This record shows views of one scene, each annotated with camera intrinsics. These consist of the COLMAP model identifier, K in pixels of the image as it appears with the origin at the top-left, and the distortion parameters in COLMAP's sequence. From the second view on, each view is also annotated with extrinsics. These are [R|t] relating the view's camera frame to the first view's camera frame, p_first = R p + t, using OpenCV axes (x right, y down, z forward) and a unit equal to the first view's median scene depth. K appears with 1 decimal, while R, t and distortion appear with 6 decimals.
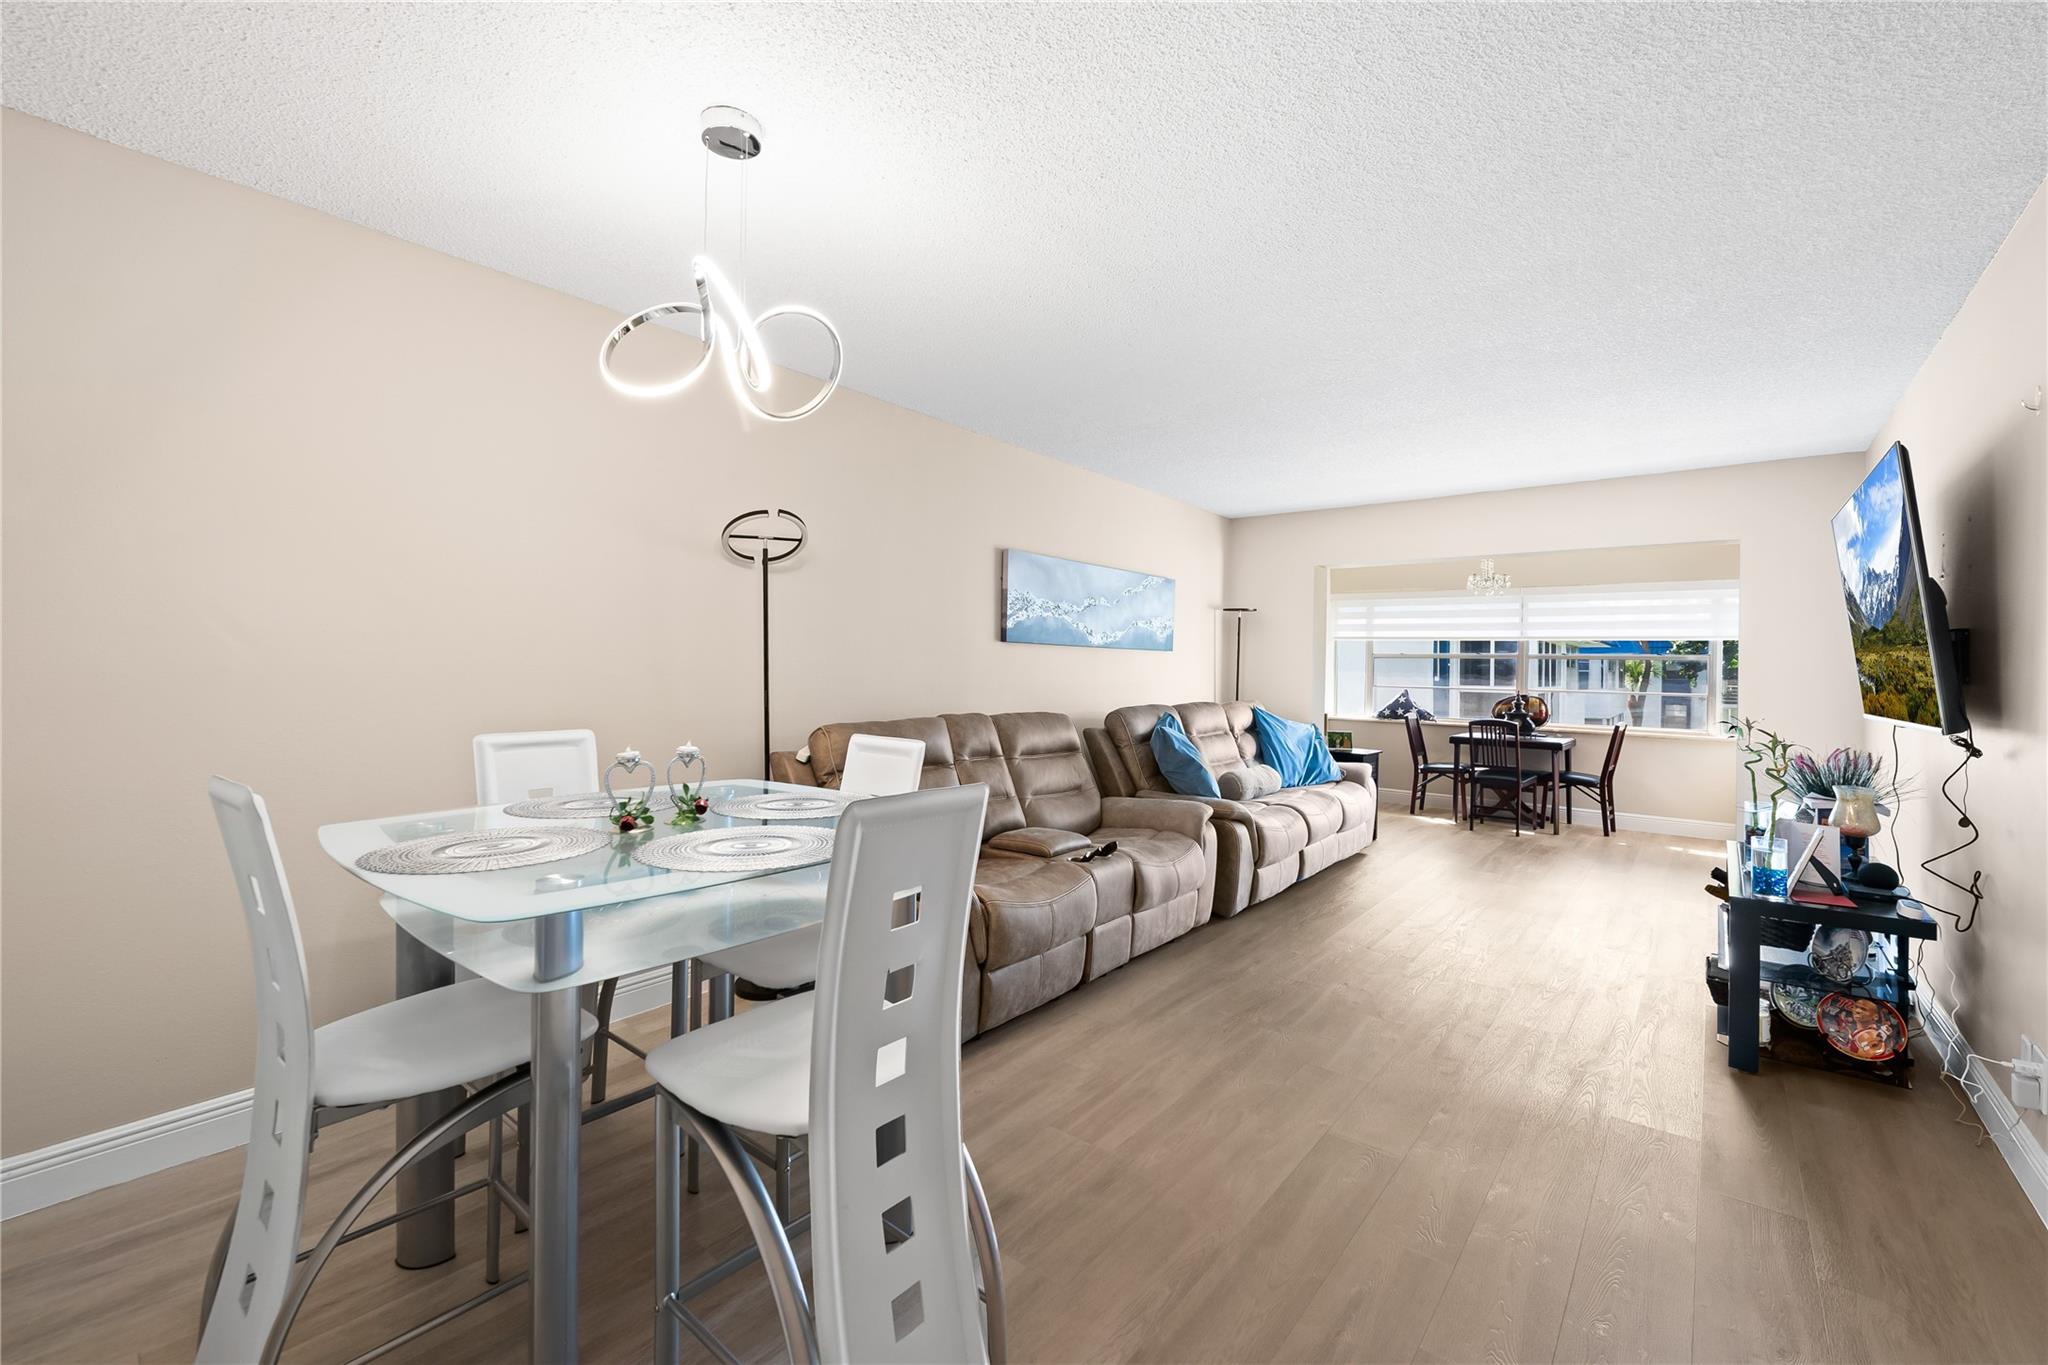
lens RADIAL K [[819.5, 0, 1021.7], [0, 819.5, 674.8], [0, 0, 1]] dist [-0.005262, -0.000406]
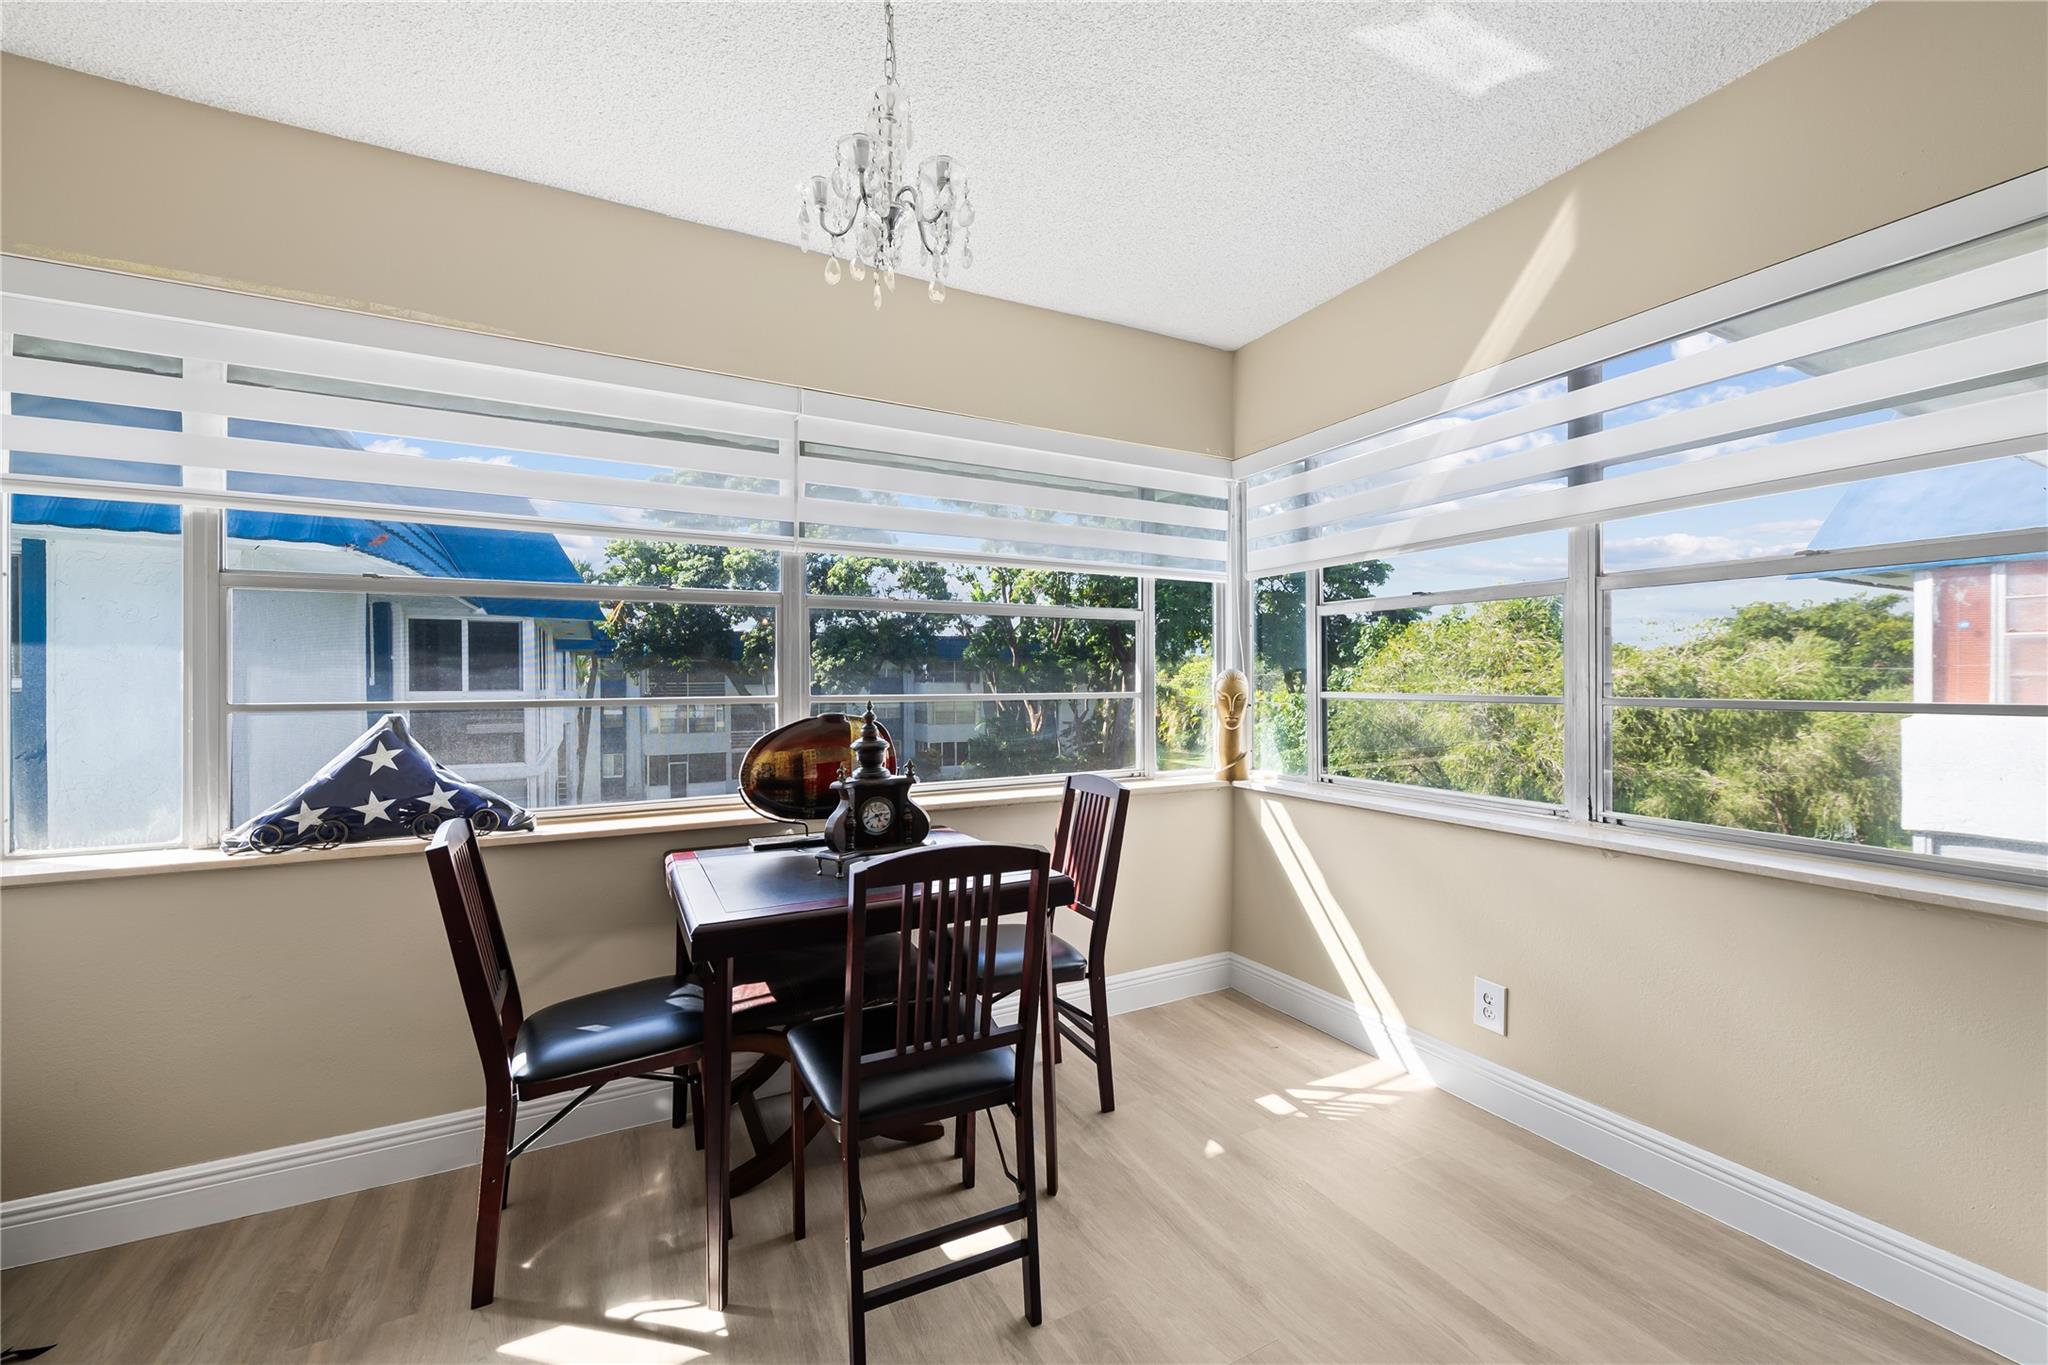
lens RADIAL K [[819.5, 0, 1031.8], [0, 819.5, 673.7], [0, 0, 1]] dist [-0.005262, -0.000406]
pose [[0.360457, -0.016348, 0.932633, 0.591694], [0.018766, 0.999771, 0.010271, 0.012019], [-0.932587, 0.013799, 0.360681, 1.403723]]
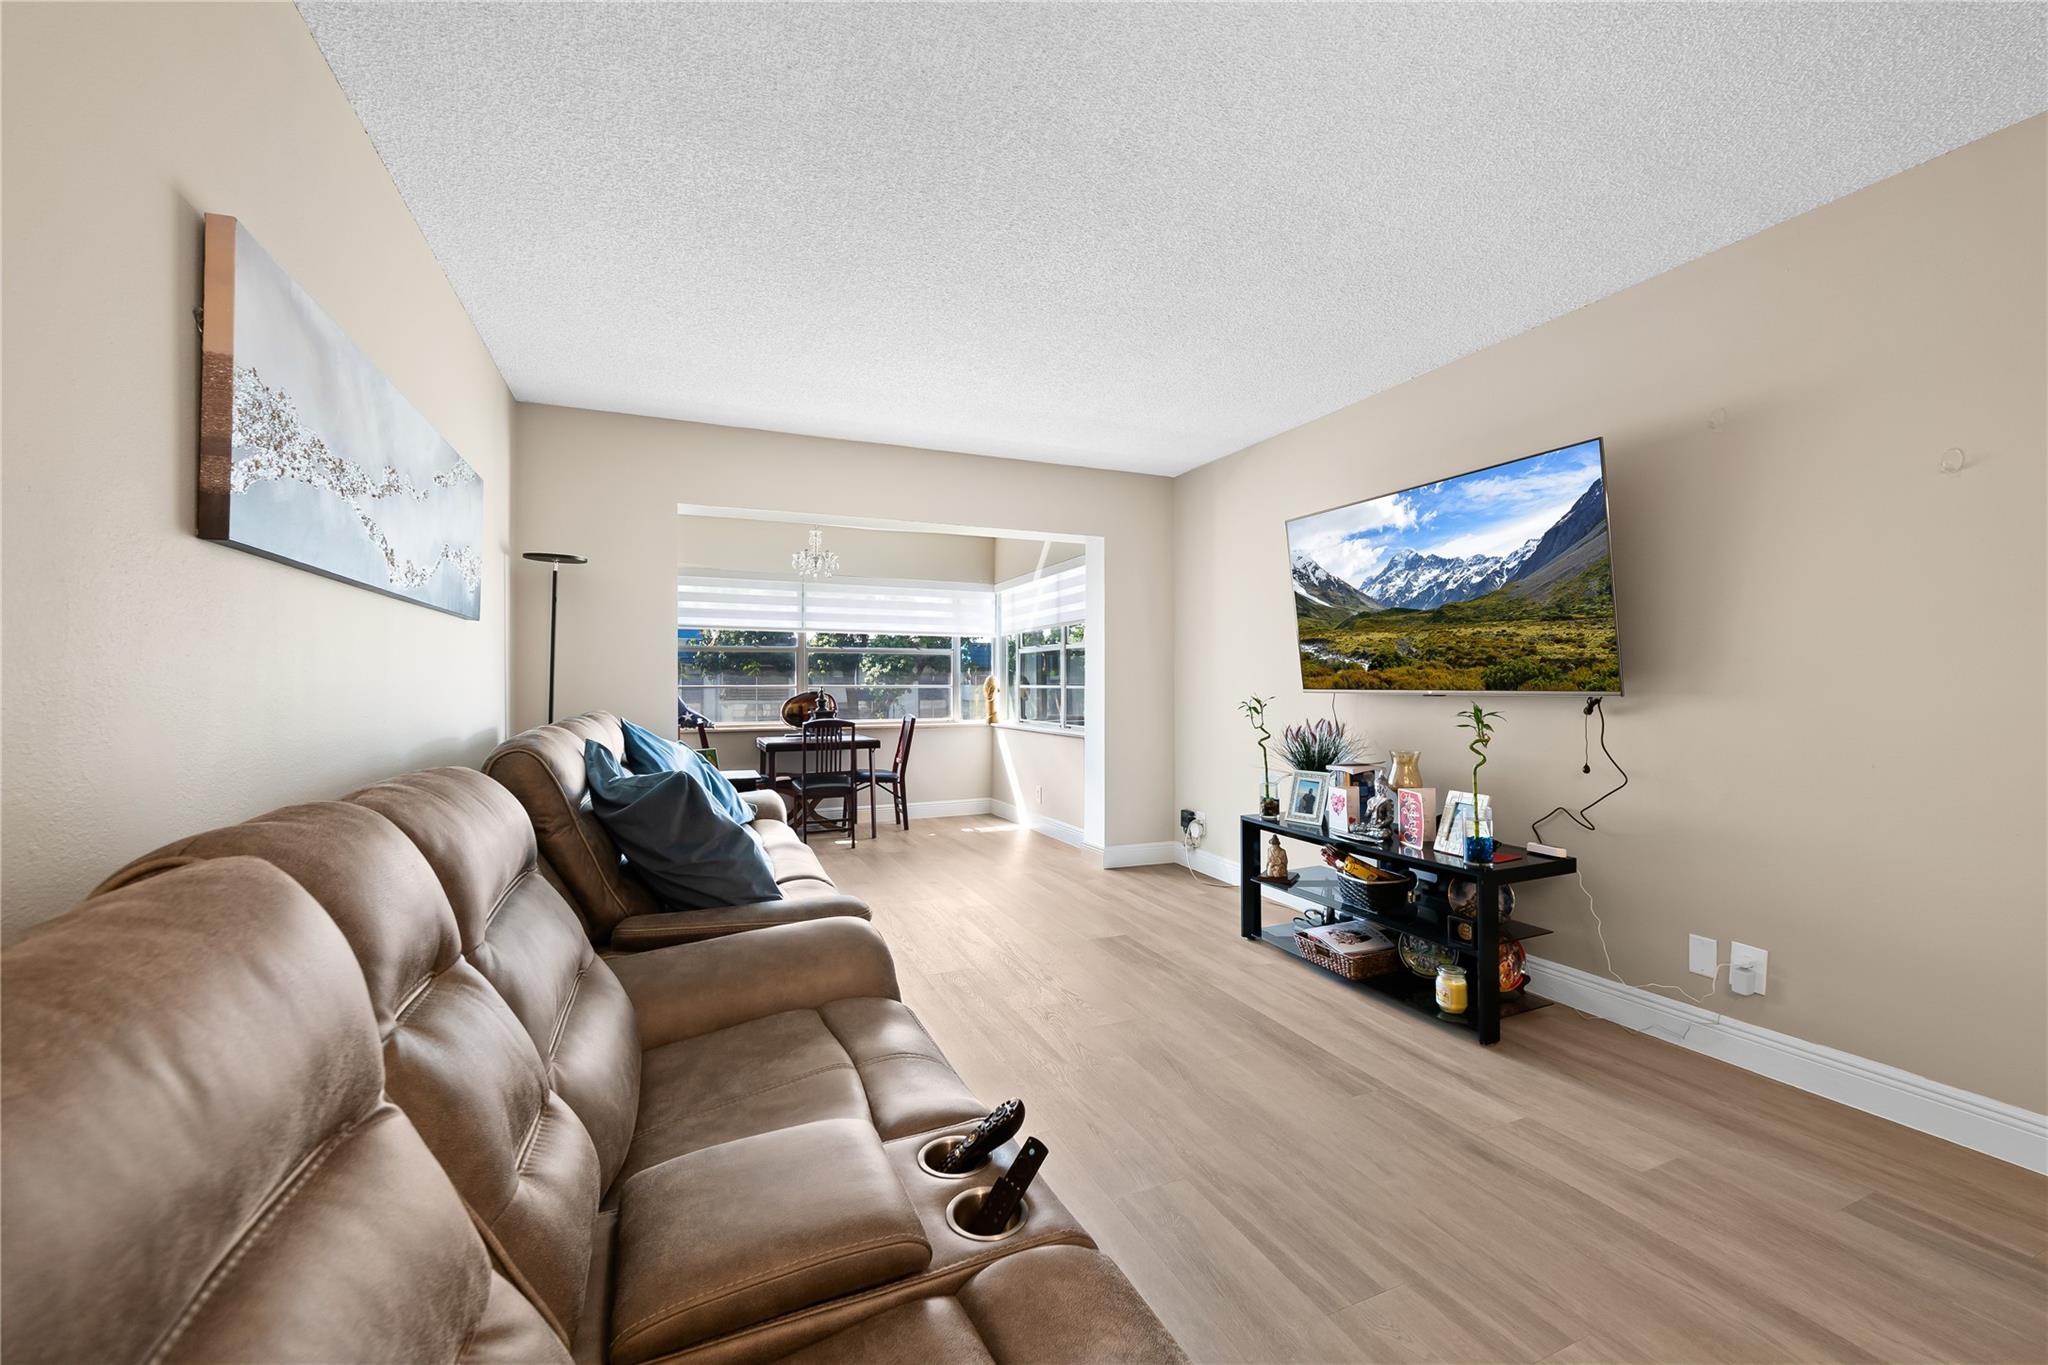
lens RADIAL K [[819.5, 0, 1025.1], [0, 819.5, 699.7], [0, 0, 1]] dist [-0.005262, -0.000406]
pose [[0.458919, -0.037550, 0.887684, -0.156350], [0.015206, 0.999292, 0.034409, 0.011073], [-0.888348, -0.002292, 0.459166, 0.640849]]
